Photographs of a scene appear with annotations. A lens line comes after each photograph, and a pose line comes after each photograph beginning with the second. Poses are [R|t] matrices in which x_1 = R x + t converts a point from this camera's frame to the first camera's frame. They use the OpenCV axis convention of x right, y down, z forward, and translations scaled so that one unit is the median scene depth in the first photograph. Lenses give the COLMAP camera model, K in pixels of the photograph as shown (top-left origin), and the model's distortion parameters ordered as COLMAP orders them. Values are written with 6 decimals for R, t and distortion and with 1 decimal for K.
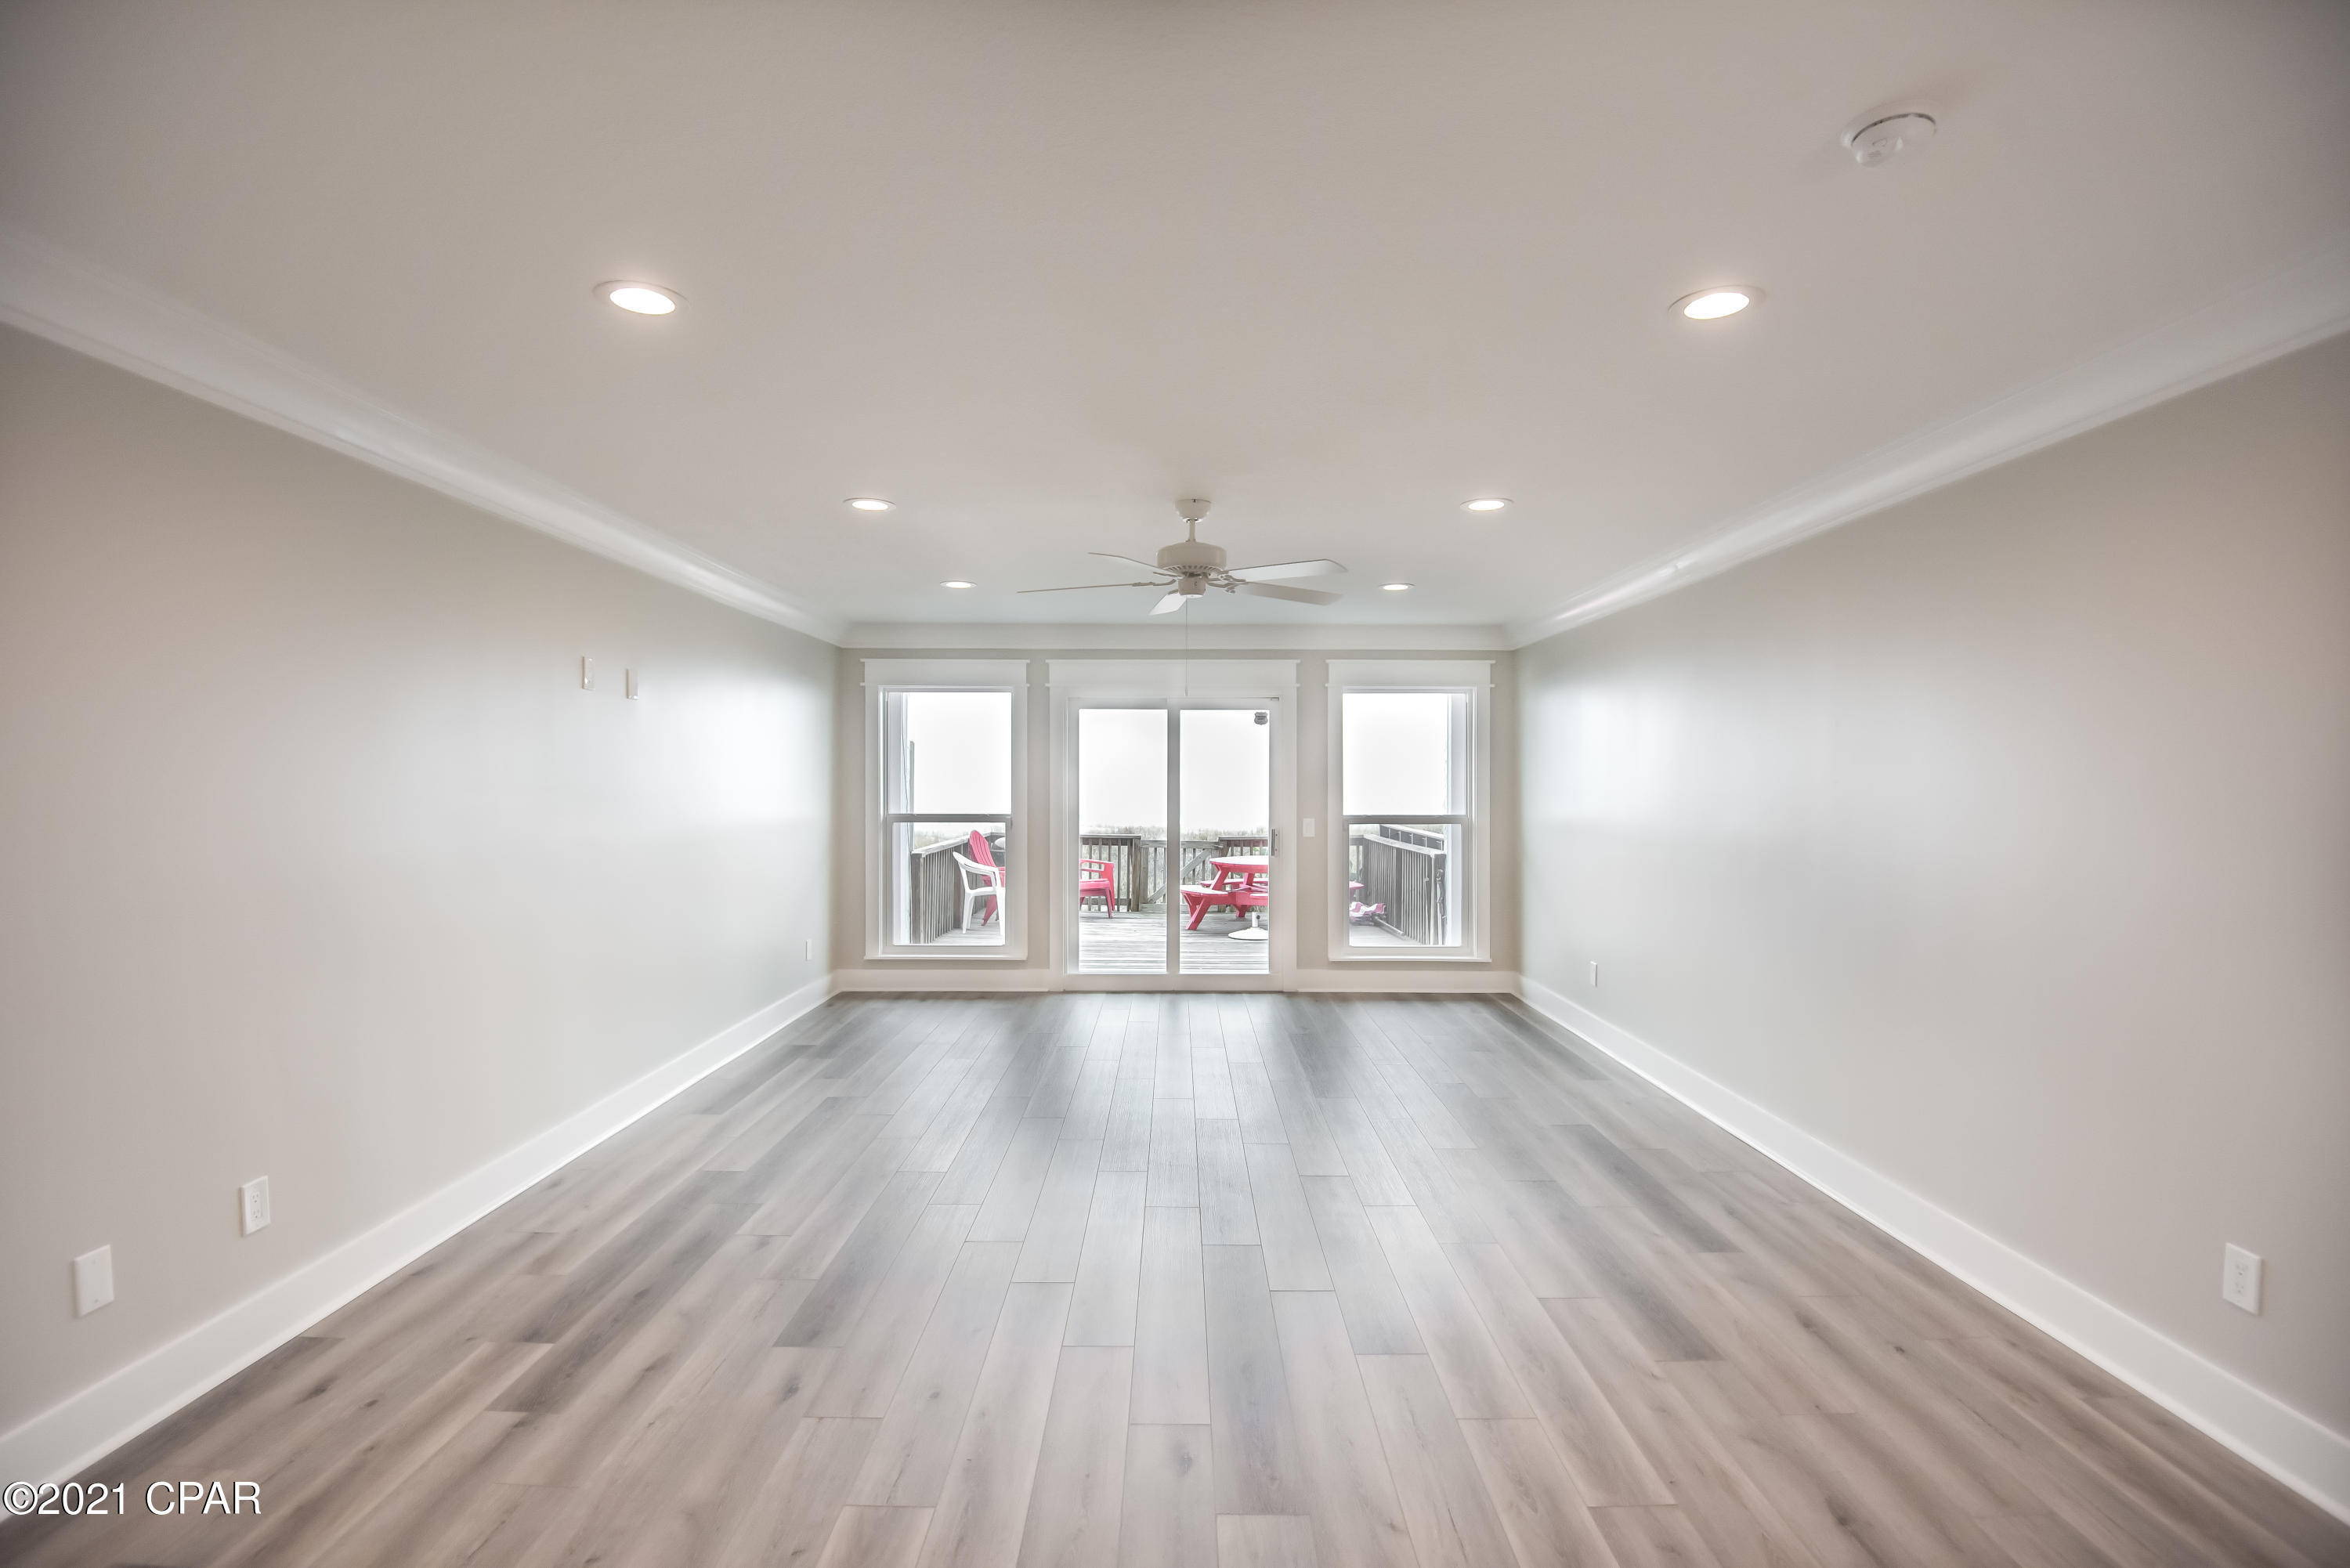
lens RADIAL K [[1099.3, 0, 1167.7], [0, 1099.3, 789.7], [0, 0, 1]] dist [-0.028095, -0.008495]
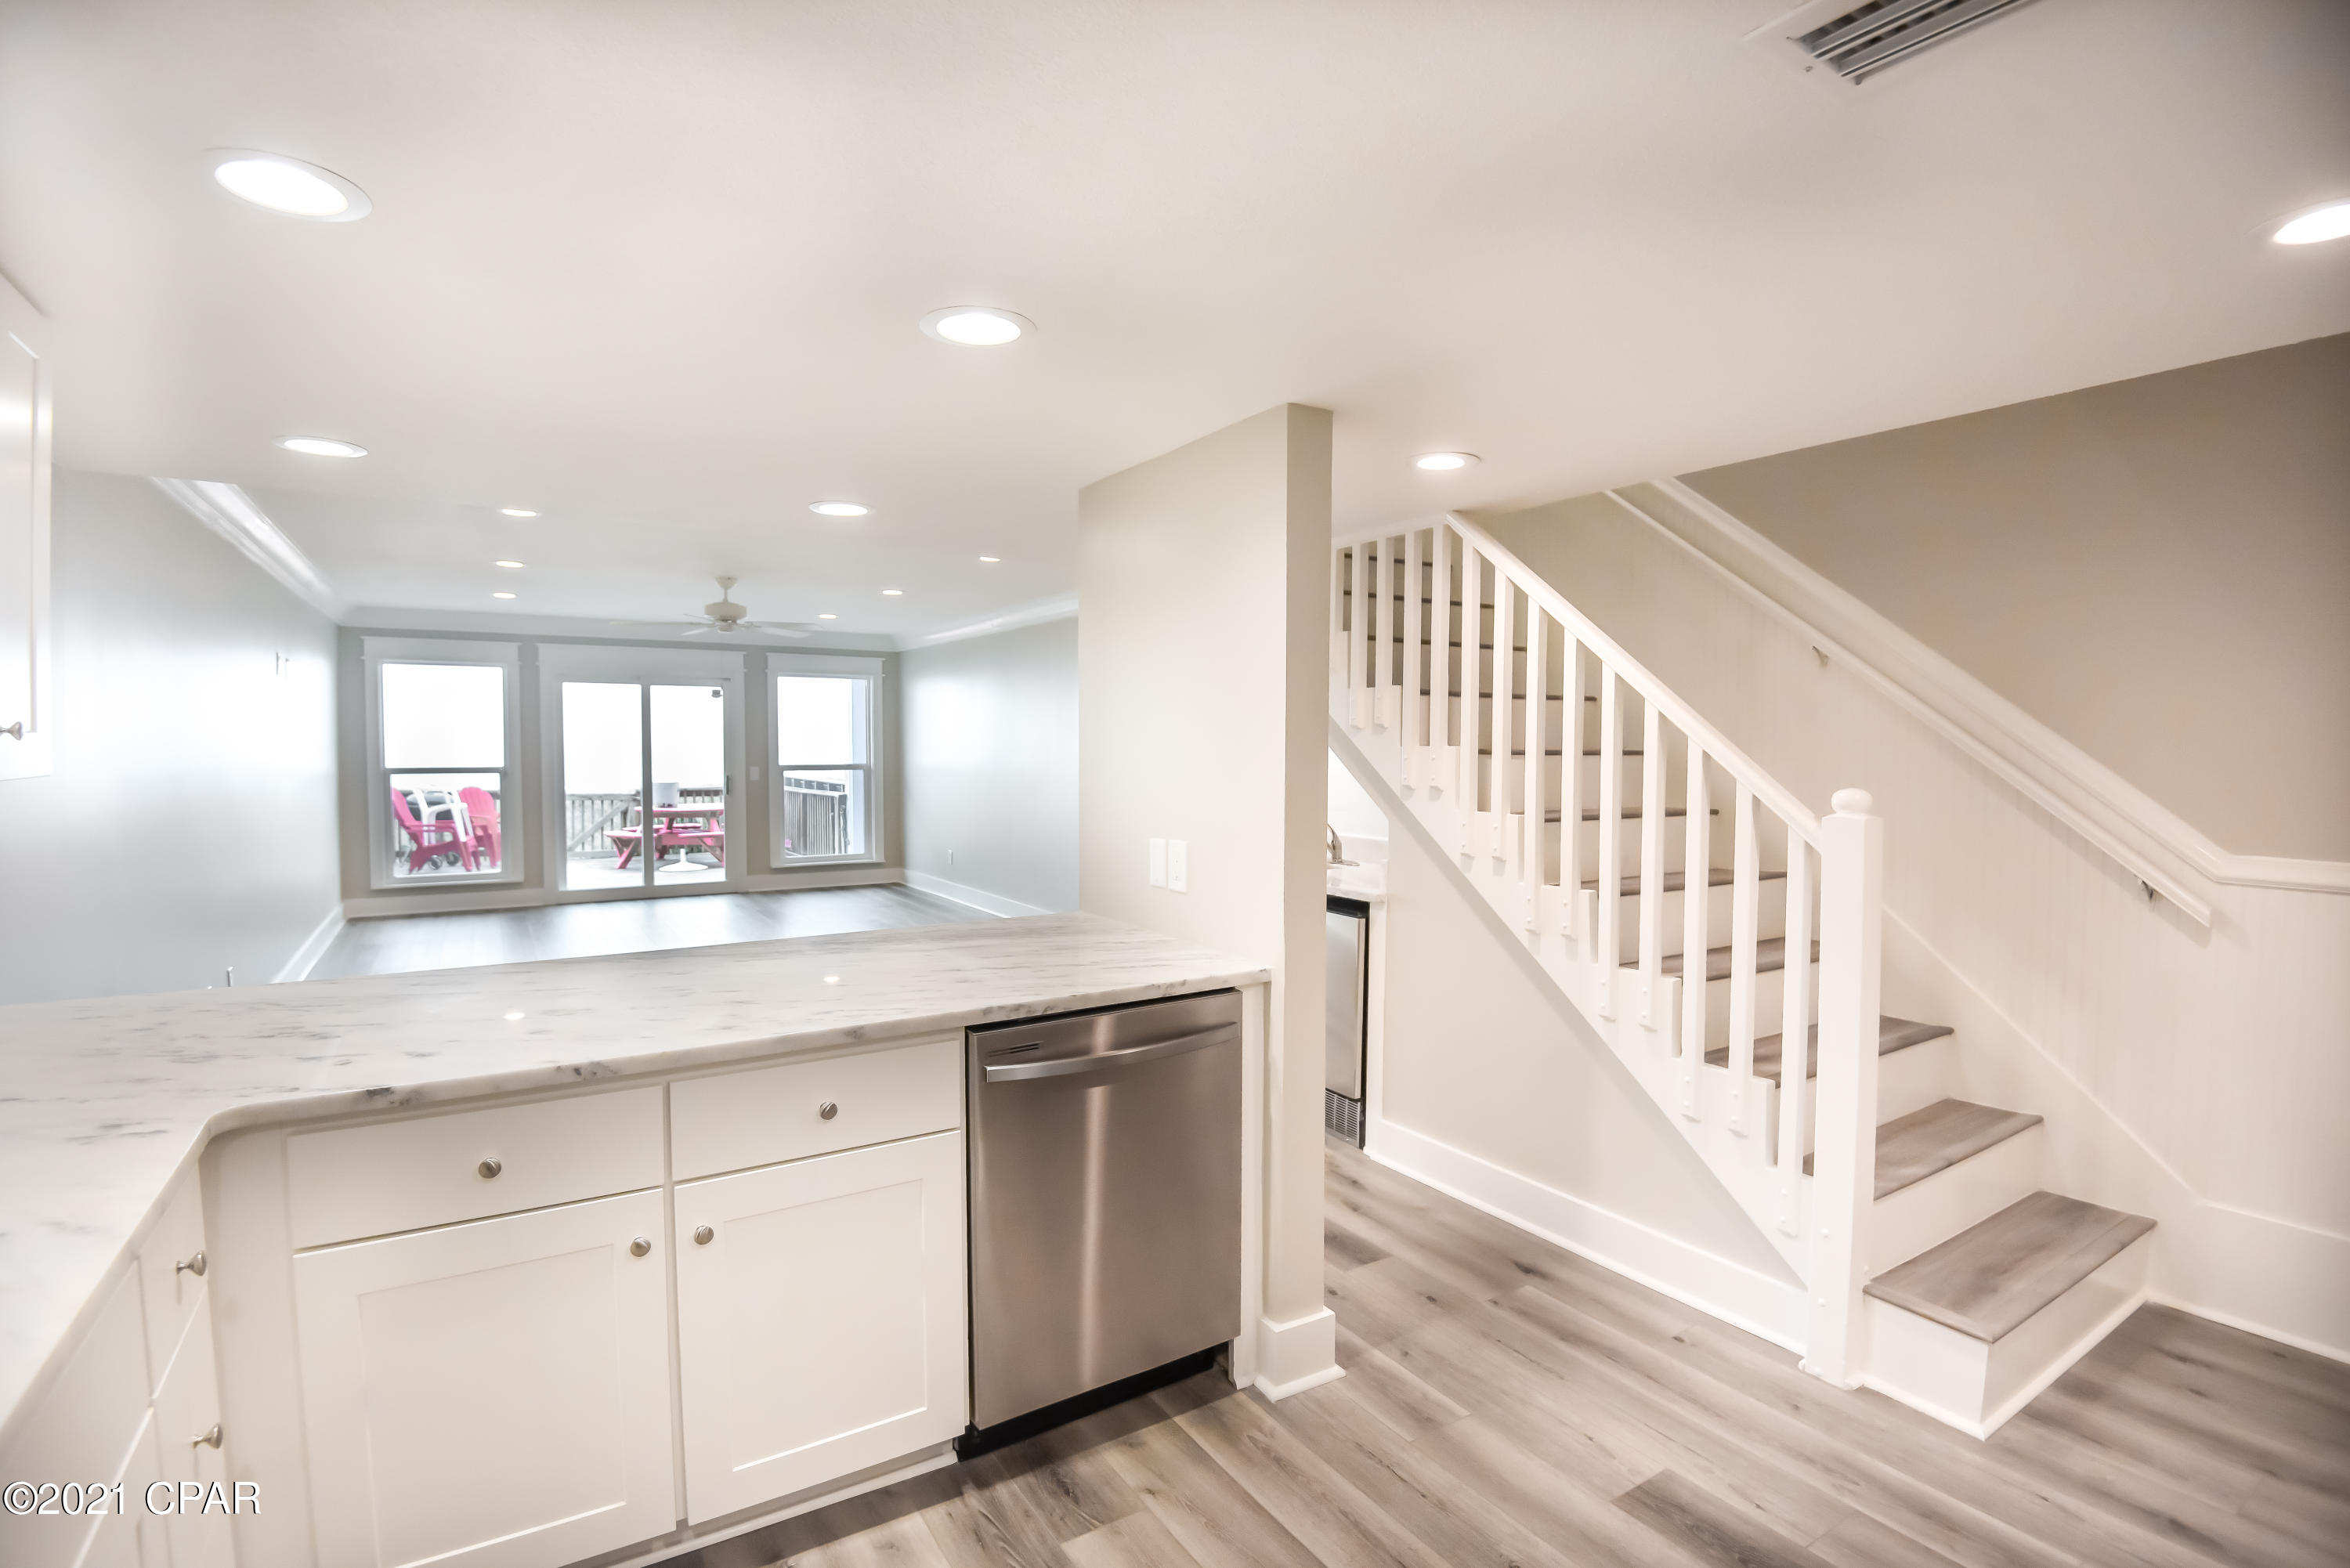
lens RADIAL K [[1099.3, 0, 1178.3], [0, 1099.3, 769.5], [0, 0, 1]] dist [-0.028095, -0.008495]
pose [[0.840793, -0.013281, 0.541194, -0.172621], [0.003560, 0.999813, 0.019004, 0.005306], [-0.541345, -0.014051, 0.840683, -0.462934]]
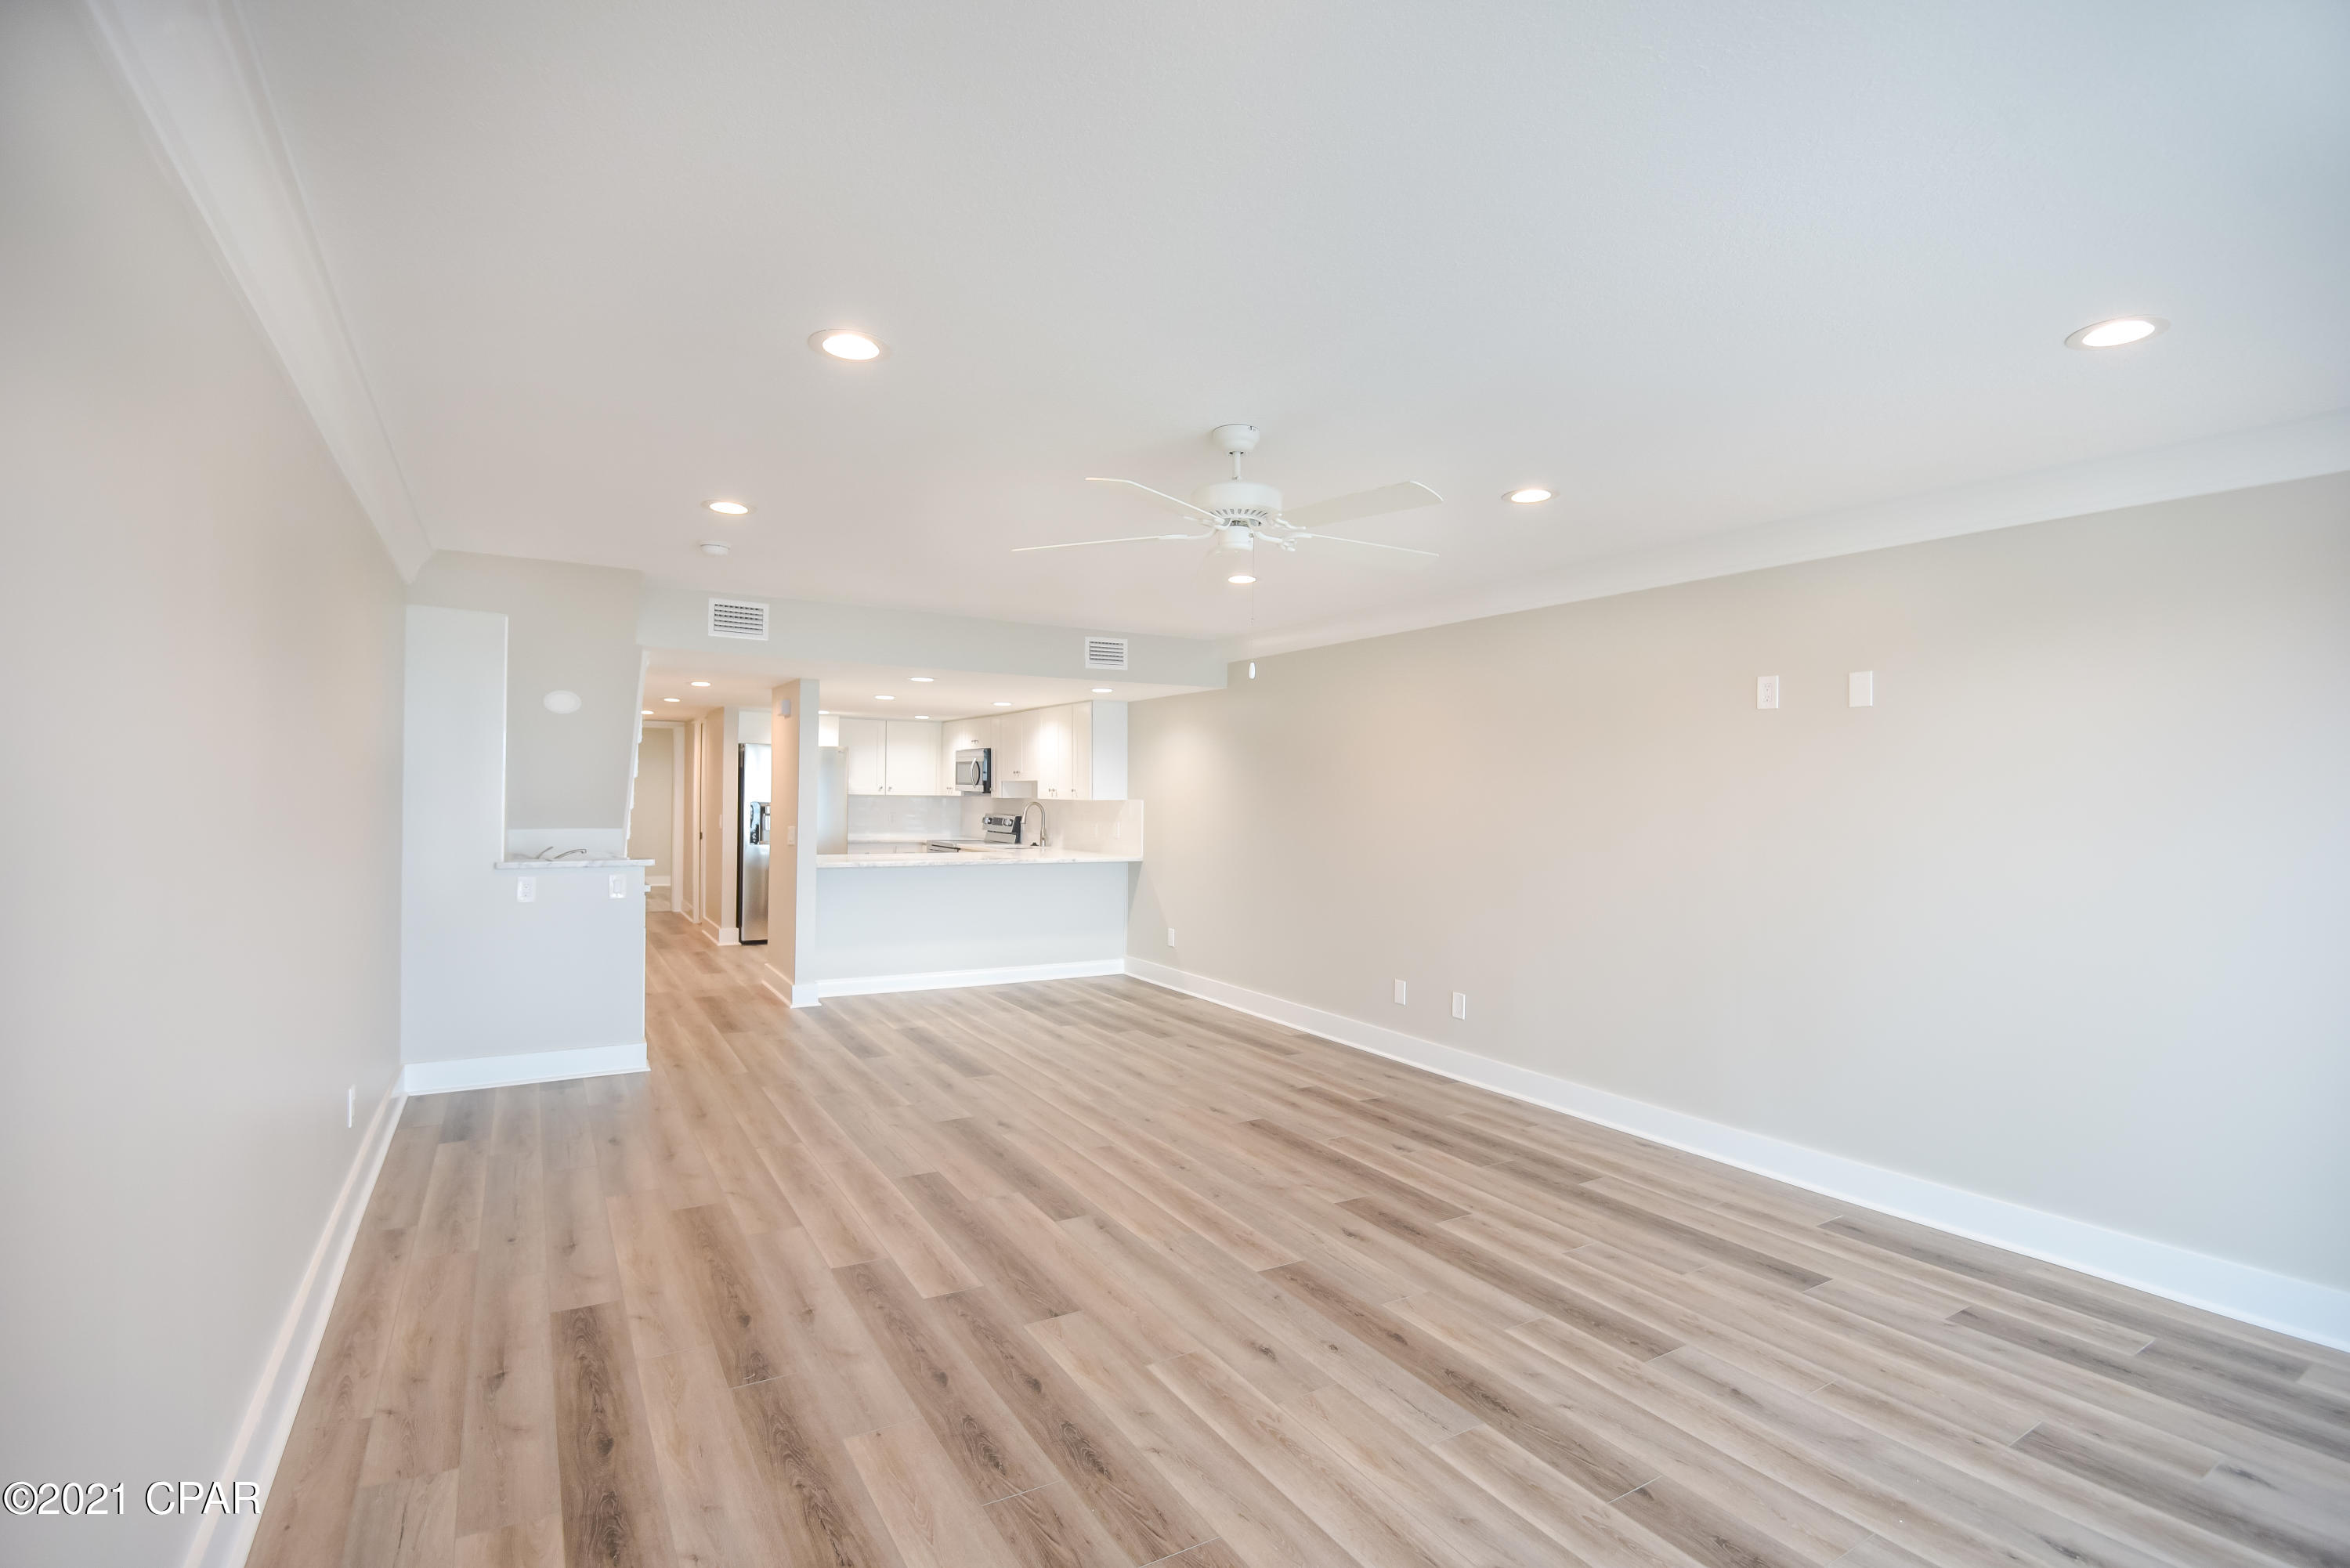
lens RADIAL K [[1099.3, 0, 1178.4], [0, 1099.3, 787.3], [0, 0, 1]] dist [-0.028095, -0.008495]
pose [[-0.851874, -0.019552, -0.523382, 0.180024], [-0.023825, 0.999715, 0.001431, -0.004338], [0.523205, 0.013689, -0.852097, 0.640818]]
